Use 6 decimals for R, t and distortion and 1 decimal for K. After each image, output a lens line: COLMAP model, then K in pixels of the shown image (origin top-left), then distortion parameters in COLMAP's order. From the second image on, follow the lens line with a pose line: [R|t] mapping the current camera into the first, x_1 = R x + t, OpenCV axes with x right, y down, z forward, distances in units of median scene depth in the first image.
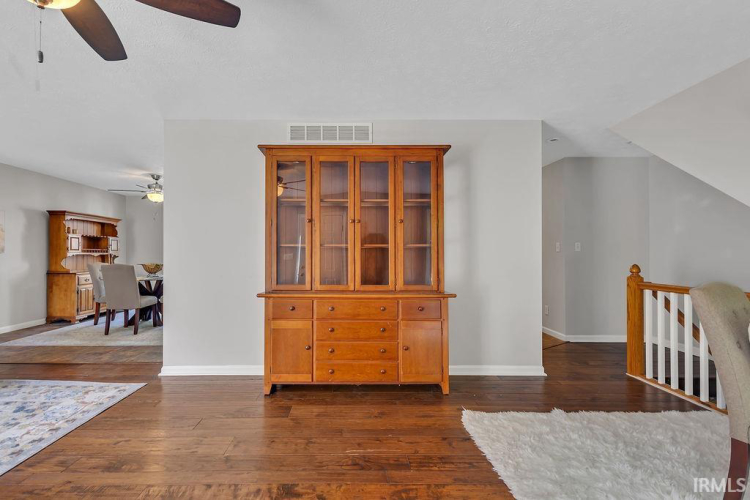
lens RADIAL K [[354.3, 0, 358.1], [0, 354.3, 252.9], [0, 0, 1]] dist [0.011795, 0.000073]
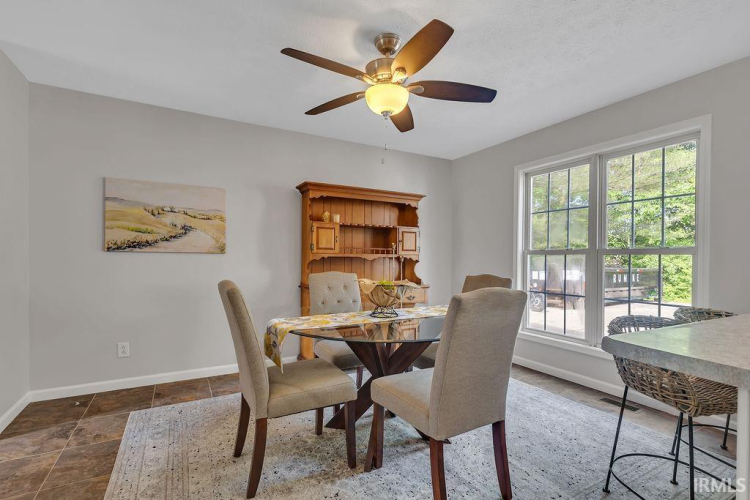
lens RADIAL K [[348.3, 0, 376.4], [0, 348.3, 257.1], [0, 0, 1]] dist [0.003633, 0.000181]
pose [[0.497392, 0.006704, -0.867500, -0.235468], [0.000737, 0.999967, 0.008150, -0.001033], [0.867526, -0.004693, 0.497370, 0.684527]]
